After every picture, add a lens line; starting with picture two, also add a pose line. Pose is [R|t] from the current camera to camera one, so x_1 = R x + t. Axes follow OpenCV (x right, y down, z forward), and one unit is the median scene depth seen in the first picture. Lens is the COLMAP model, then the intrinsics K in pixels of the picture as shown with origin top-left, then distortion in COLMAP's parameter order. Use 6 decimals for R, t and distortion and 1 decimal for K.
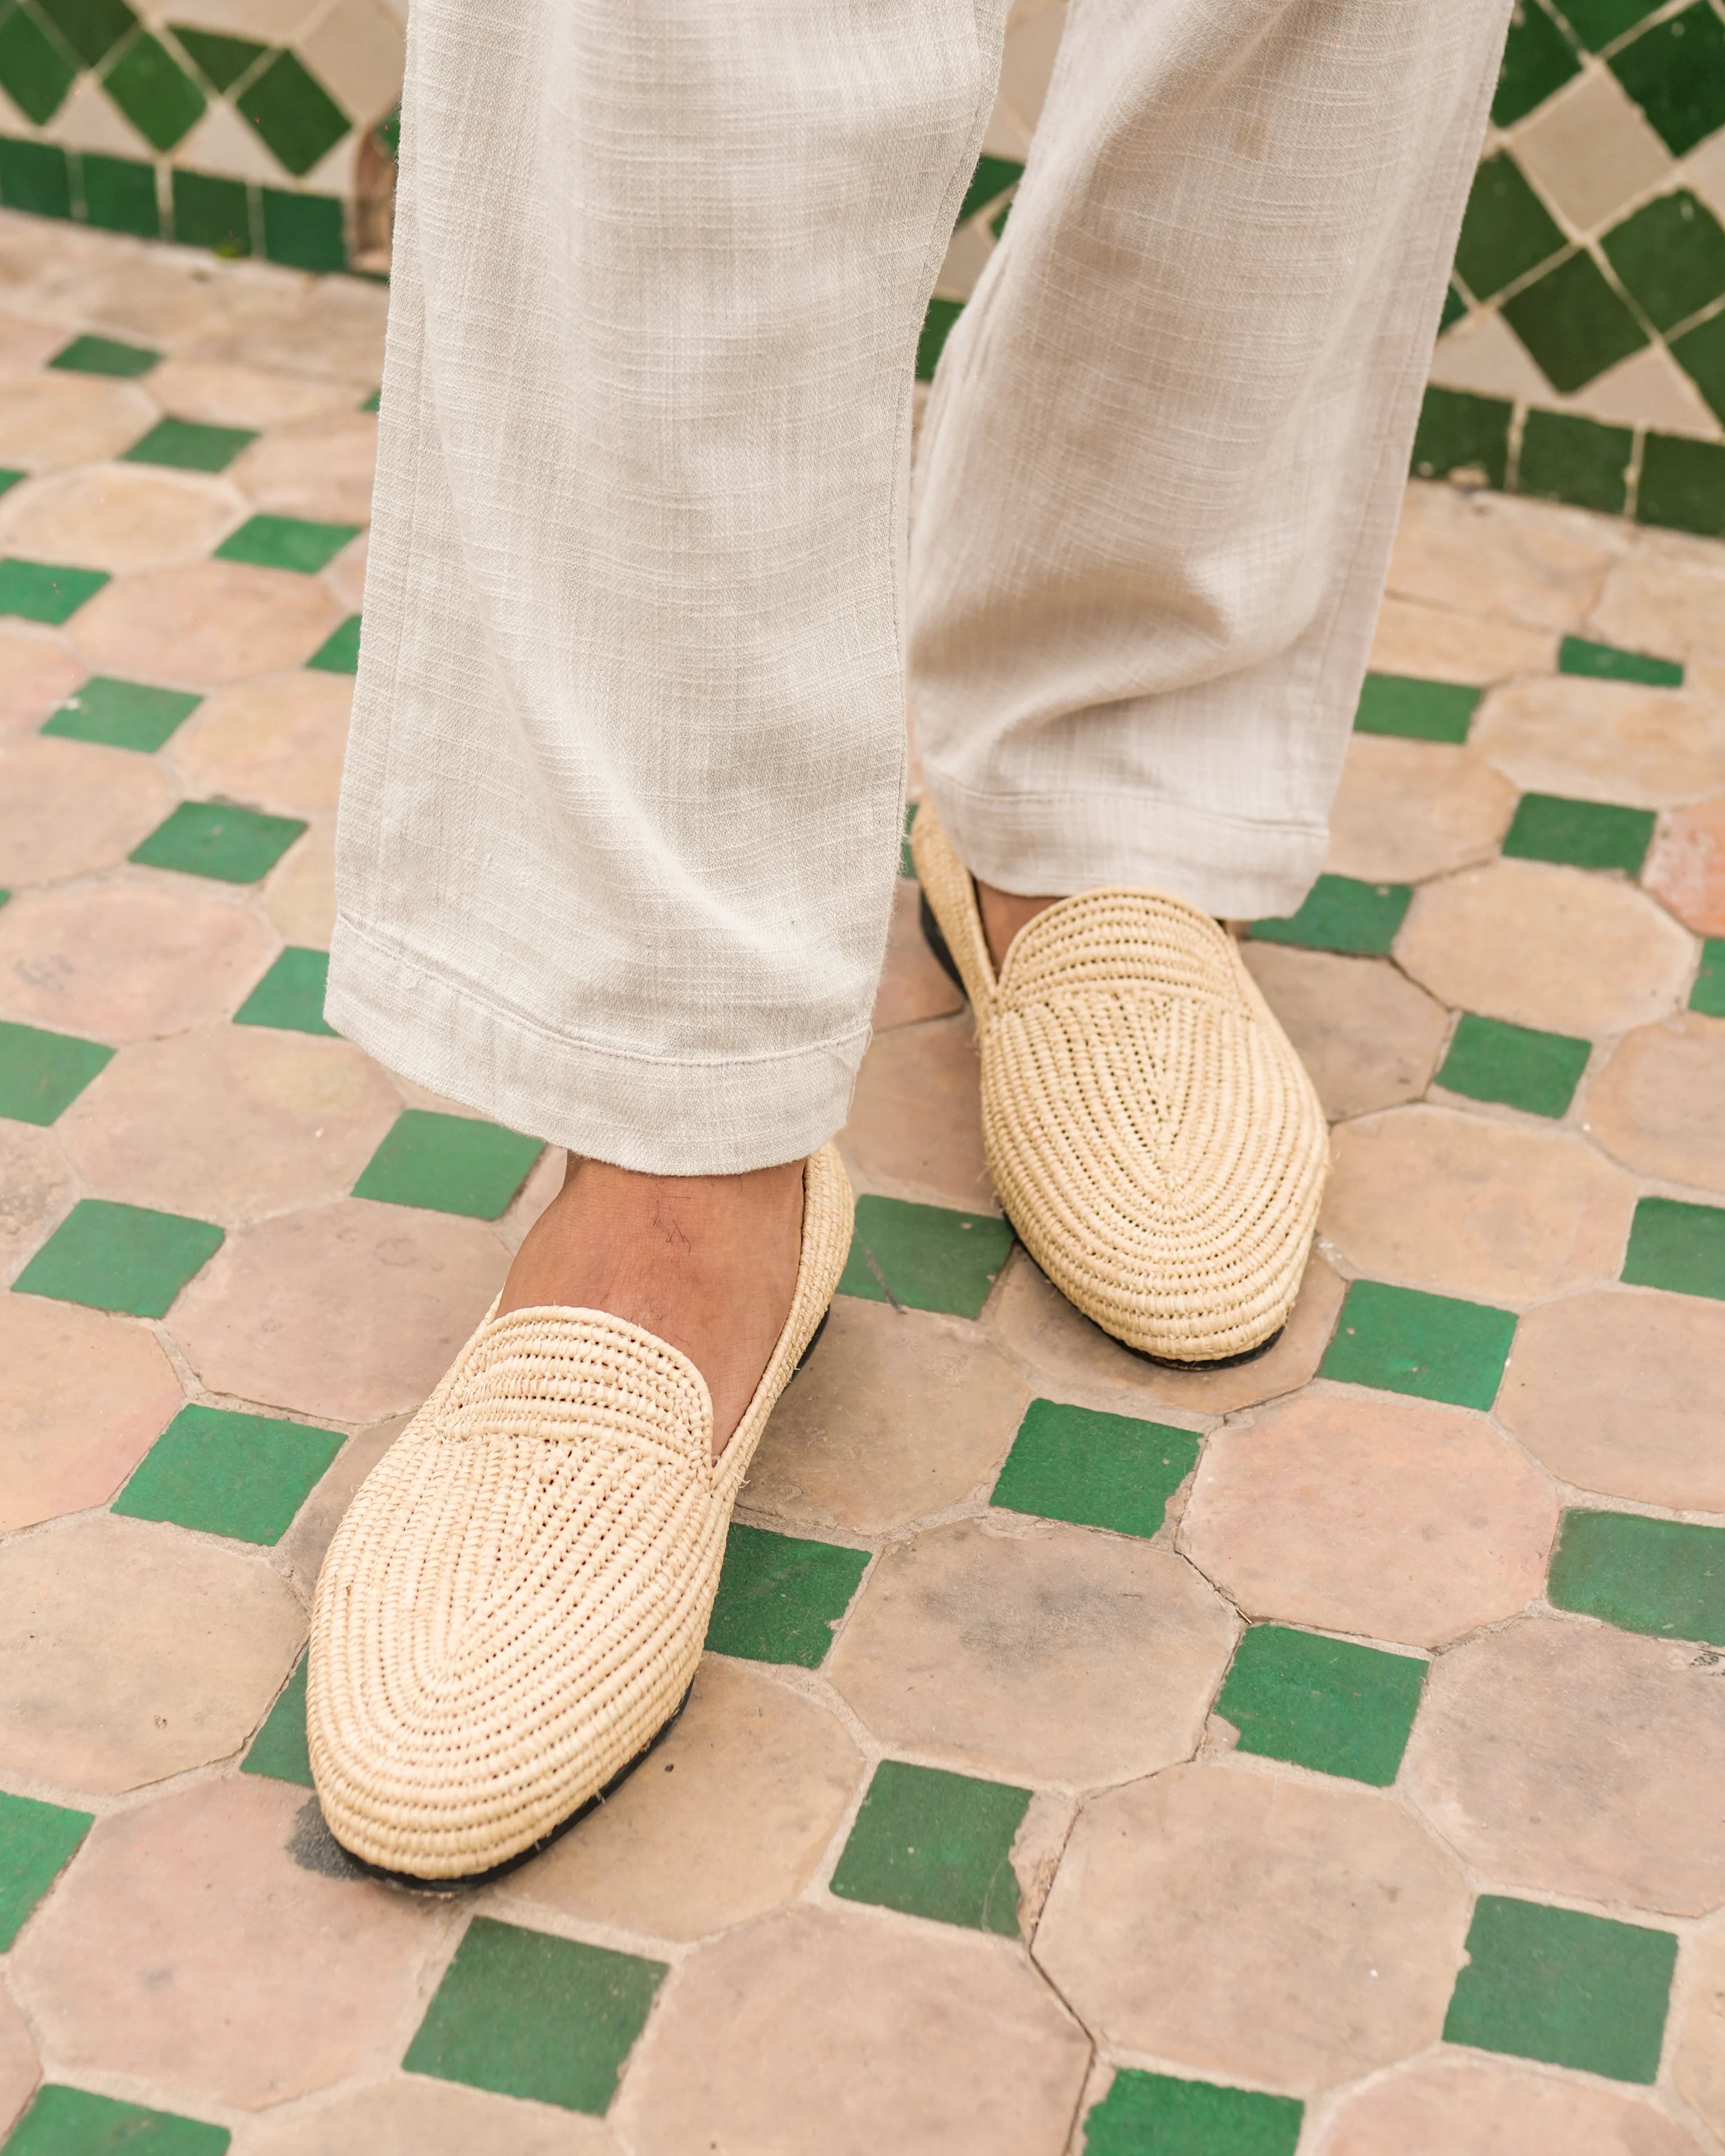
lens RADIAL K [[3832.2, 0, 853.8], [0, 3832.2, 1077.3], [0, 0, 1]] dist [-0.054018, 0.028422]
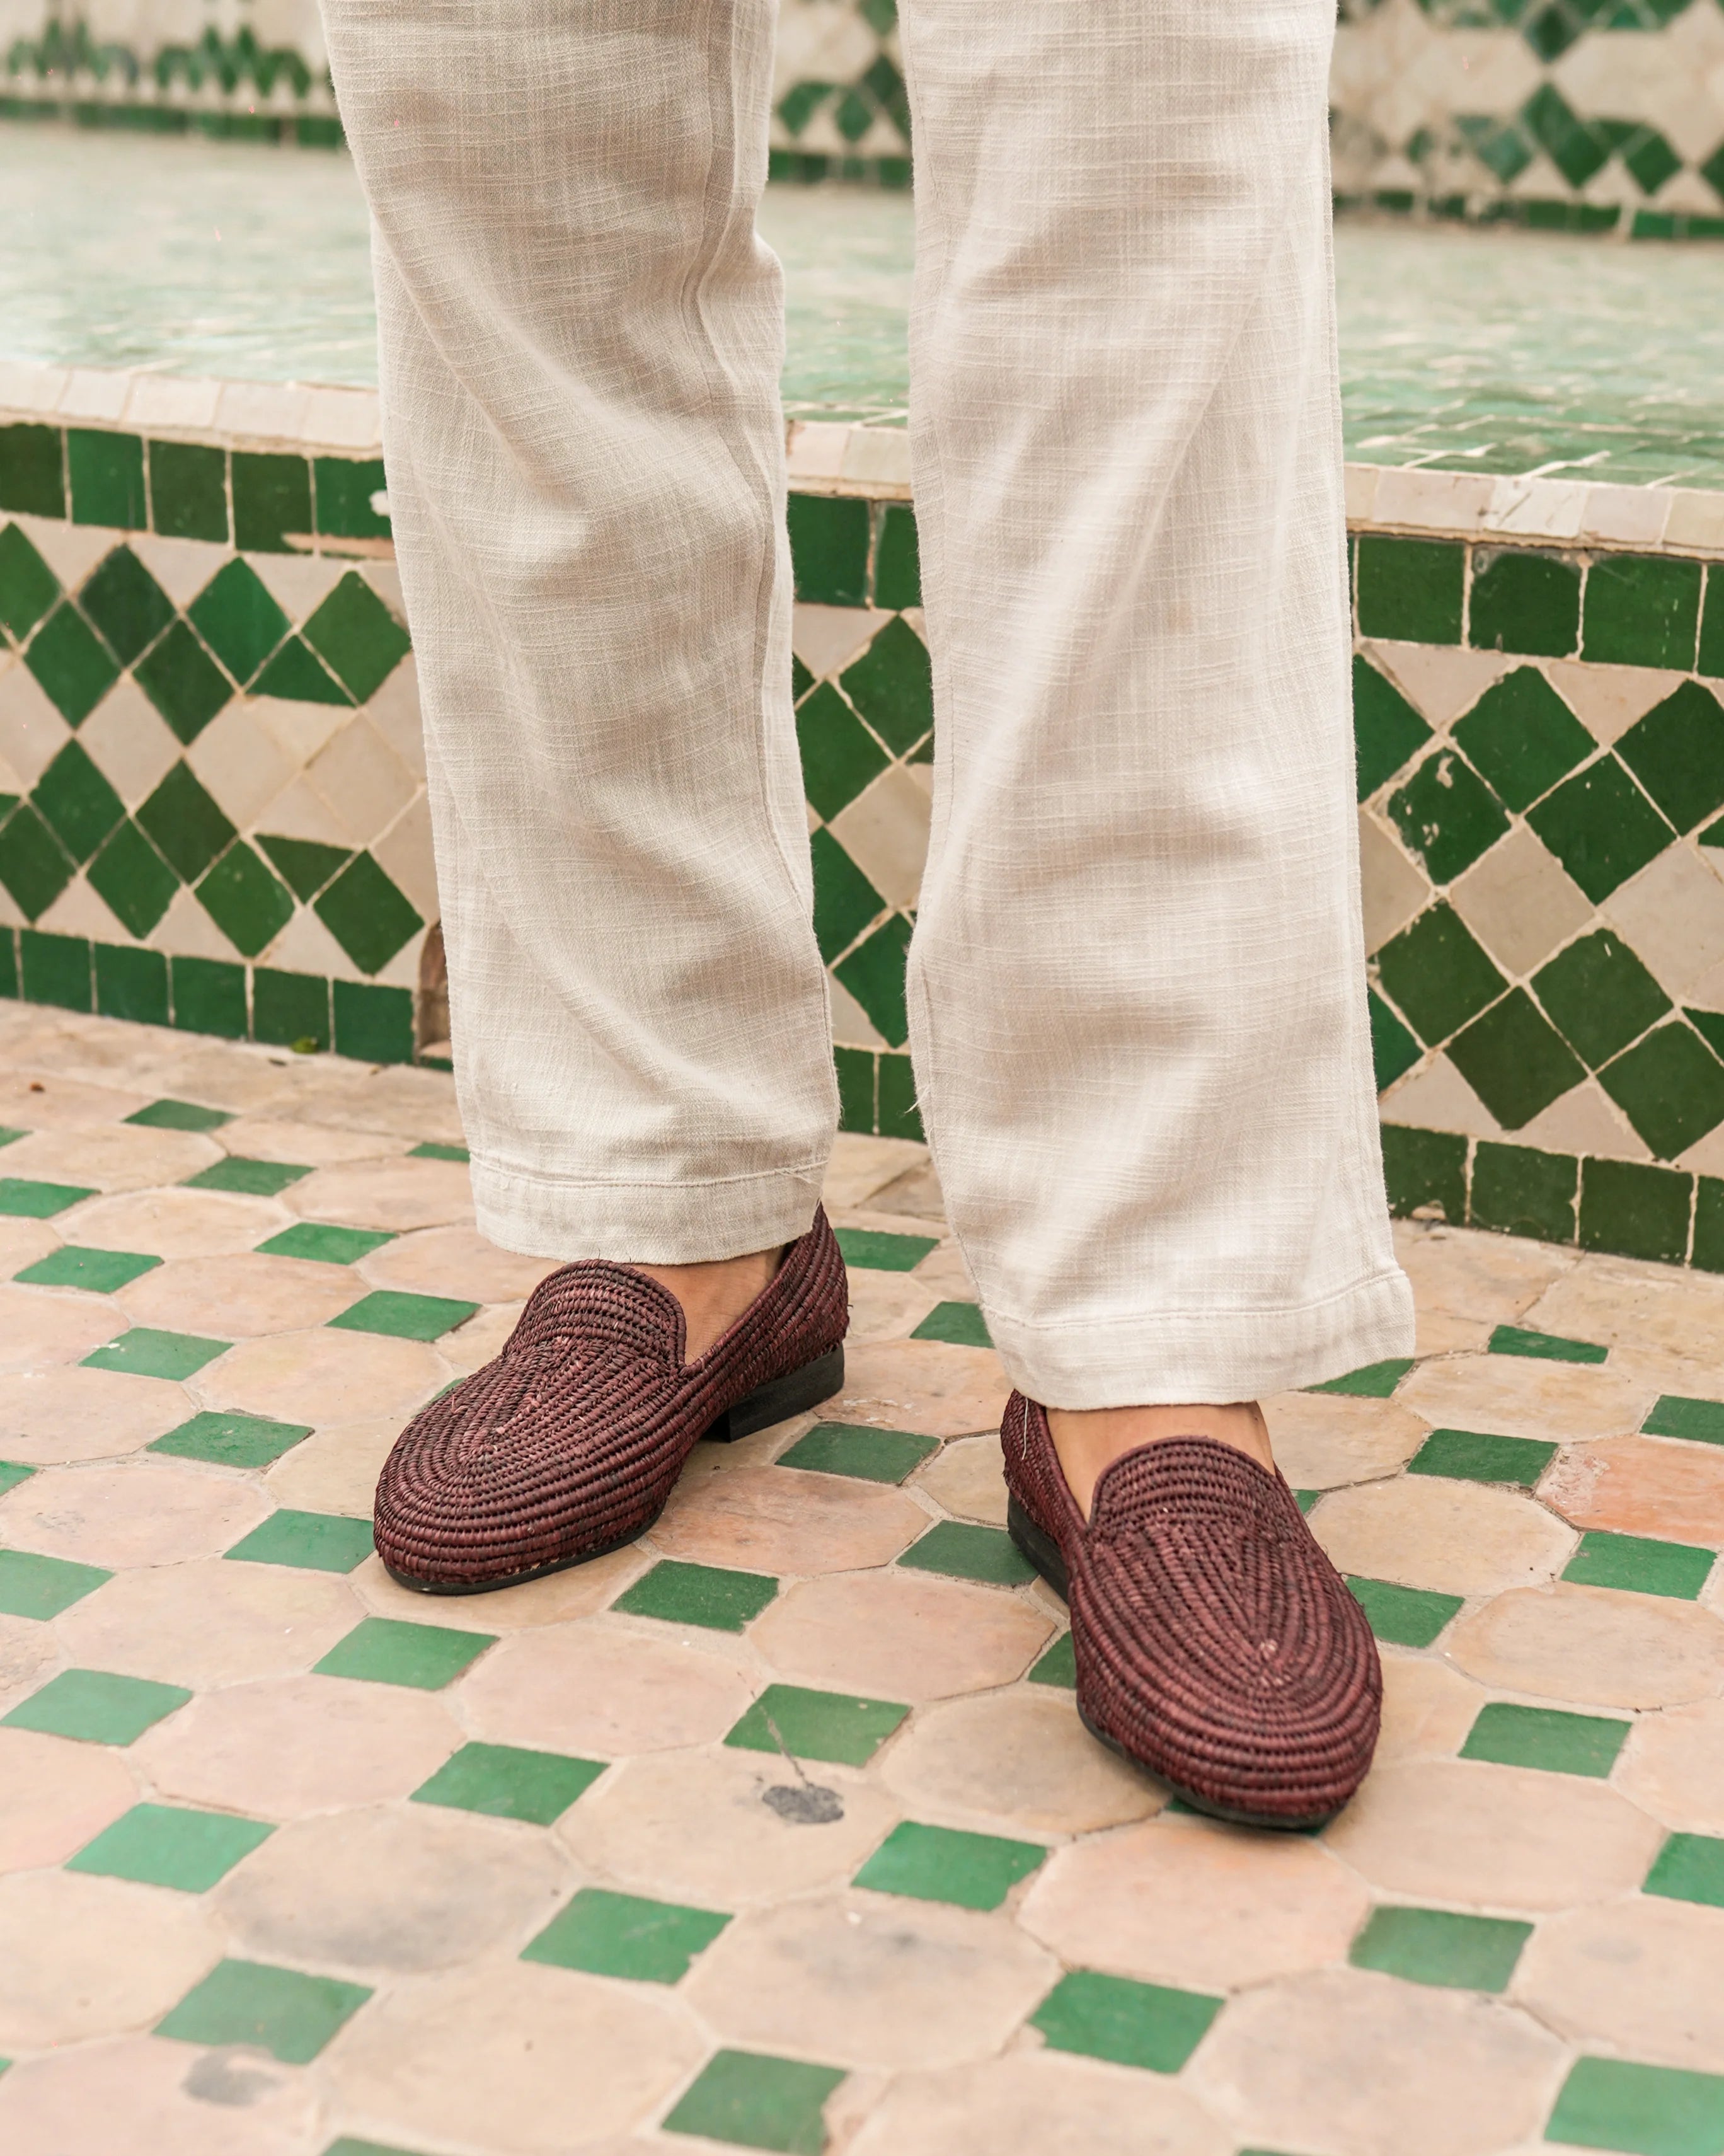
lens RADIAL K [[4308.8, 0, 889.8], [0, 4308.8, 1170.5], [0, 0, 1]] dist [-0.060489, 0.081430]
pose [[0.998572, 0.011735, -0.052124, 0.088701], [-0.025958, 0.959260, -0.281330, 0.212548], [0.046699, 0.282281, 0.958194, -0.200292]]
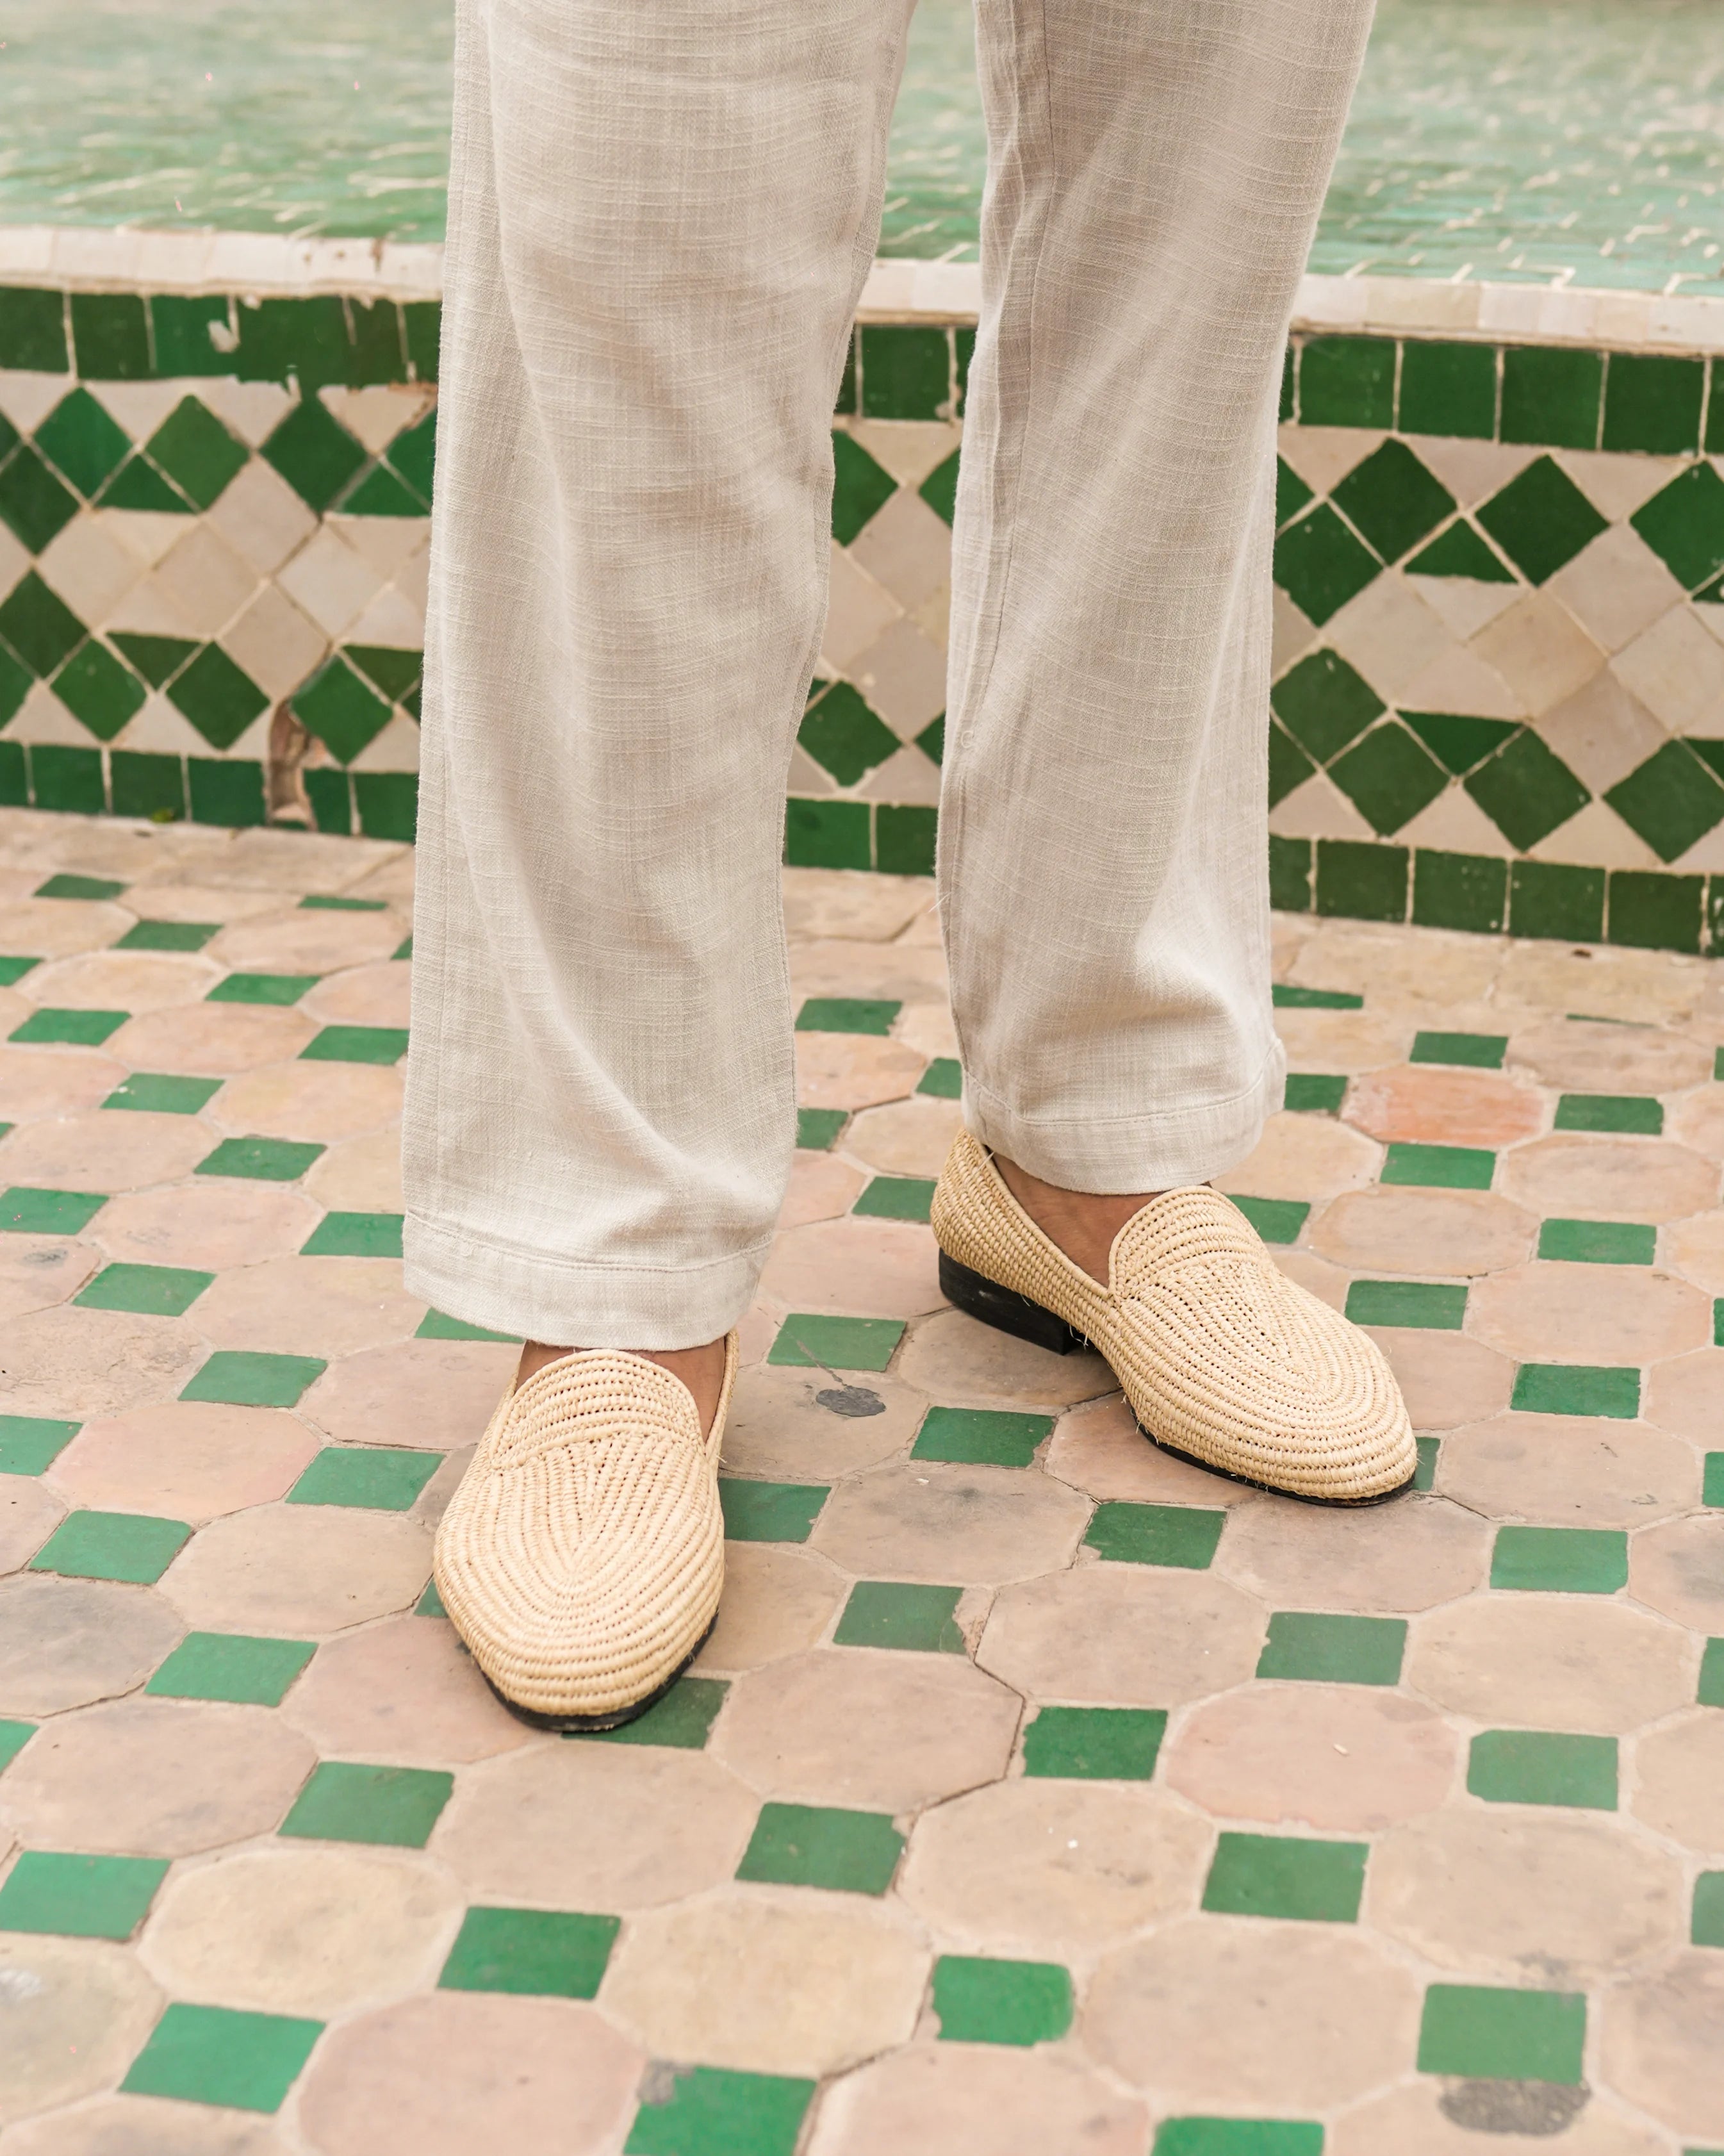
lens RADIAL K [[4415.1, 0, 898.0], [0, 4415.1, 1143.9], [0, 0, 1]] dist [-0.048928, 0.052310]
pose [[0.993955, -0.064613, 0.088758, -0.085596], [0.082392, 0.973327, -0.214117, 0.280636], [-0.072556, 0.220135, 0.972767, -0.490990]]
